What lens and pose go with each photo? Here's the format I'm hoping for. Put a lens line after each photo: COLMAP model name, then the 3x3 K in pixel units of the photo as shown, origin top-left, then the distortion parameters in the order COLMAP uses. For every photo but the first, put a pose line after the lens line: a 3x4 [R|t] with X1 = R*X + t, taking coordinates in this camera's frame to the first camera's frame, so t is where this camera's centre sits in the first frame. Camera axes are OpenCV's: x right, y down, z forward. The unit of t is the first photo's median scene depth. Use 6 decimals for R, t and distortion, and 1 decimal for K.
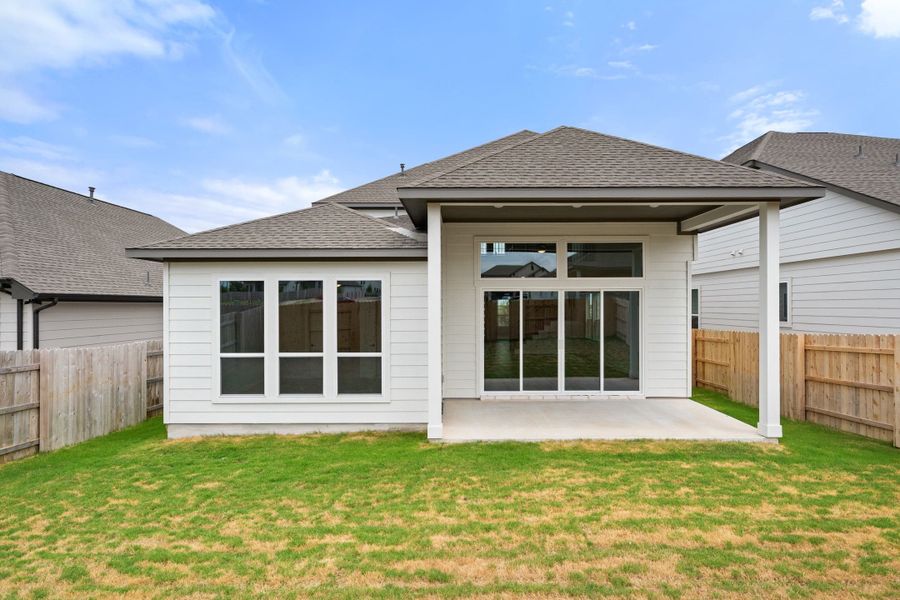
lens RADIAL K [[491.0, 0, 450.0], [0, 491.0, 300.0], [0, 0, 1]] dist [-0.002751, -0.000349]
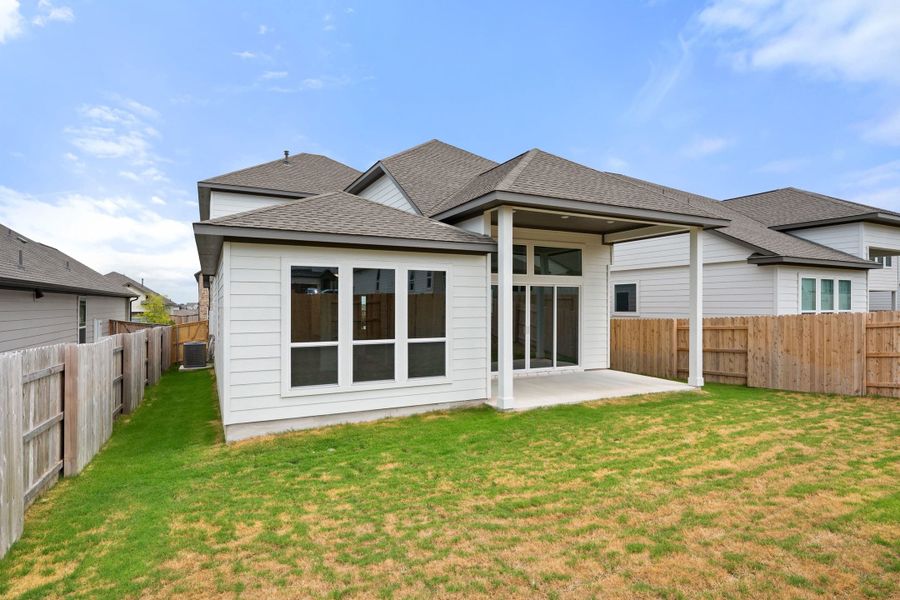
lens RADIAL K [[491.0, 0, 450.0], [0, 491.0, 300.0], [0, 0, 1]] dist [-0.002751, -0.000349]
pose [[0.887500, 0.007363, 0.460749, -0.632107], [-0.007687, 0.999970, -0.001173, 0.025178], [-0.460744, -0.002501, 0.887530, 0.031310]]
